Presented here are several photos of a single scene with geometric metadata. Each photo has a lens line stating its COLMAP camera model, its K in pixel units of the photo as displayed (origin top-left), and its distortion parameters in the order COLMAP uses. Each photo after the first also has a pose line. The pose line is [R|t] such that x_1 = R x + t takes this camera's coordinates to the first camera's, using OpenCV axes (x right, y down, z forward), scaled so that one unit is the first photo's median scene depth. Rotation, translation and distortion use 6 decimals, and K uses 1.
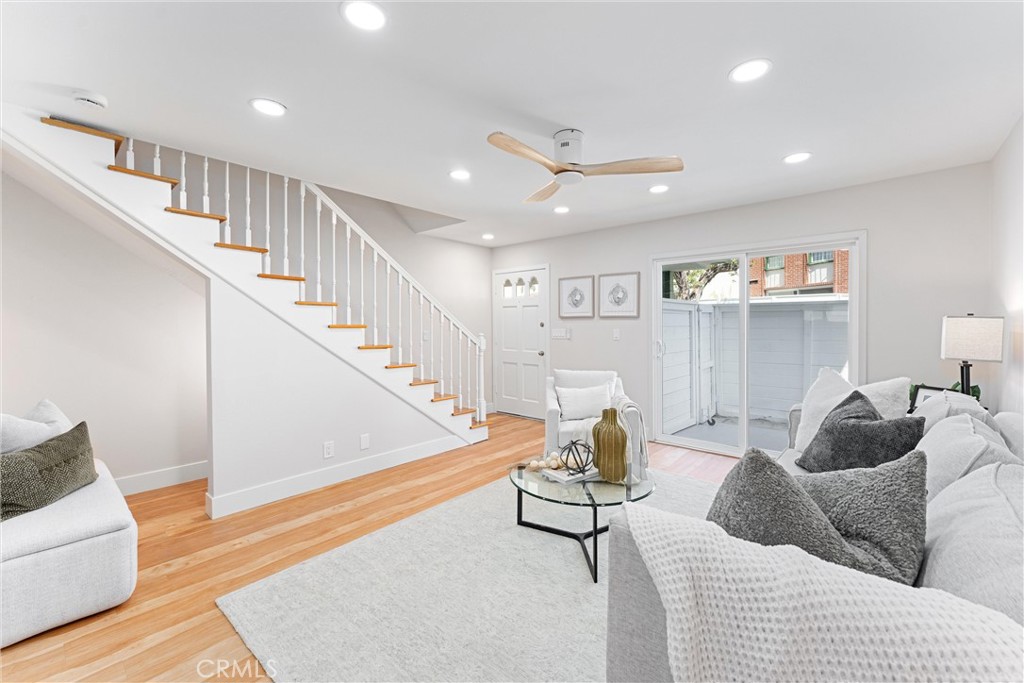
lens RADIAL K [[422.8, 0, 512.4], [0, 422.8, 331.4], [0, 0, 1]] dist [0.004565, 0.000552]
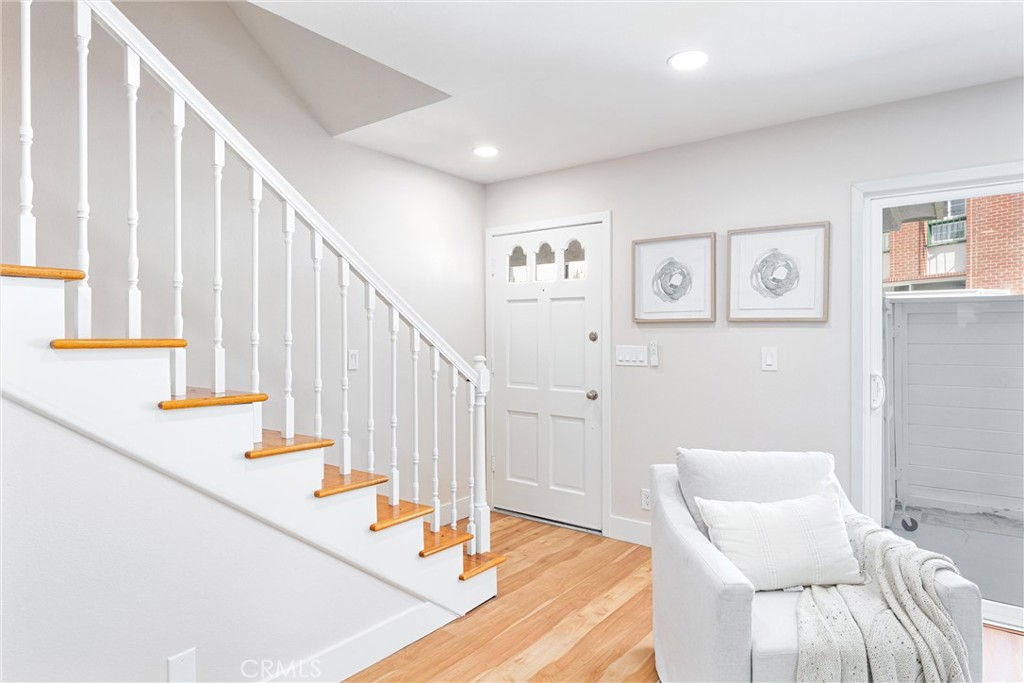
lens RADIAL K [[591.8, 0, 512.1], [0, 591.8, 340.7], [0, 0, 1]] dist [0.000004, 0.000249]
pose [[0.997451, 0.000926, 0.071344, -0.080908], [-0.000537, 0.999985, -0.005468, -0.008063], [-0.071348, 0.005416, 0.997437, 0.355661]]
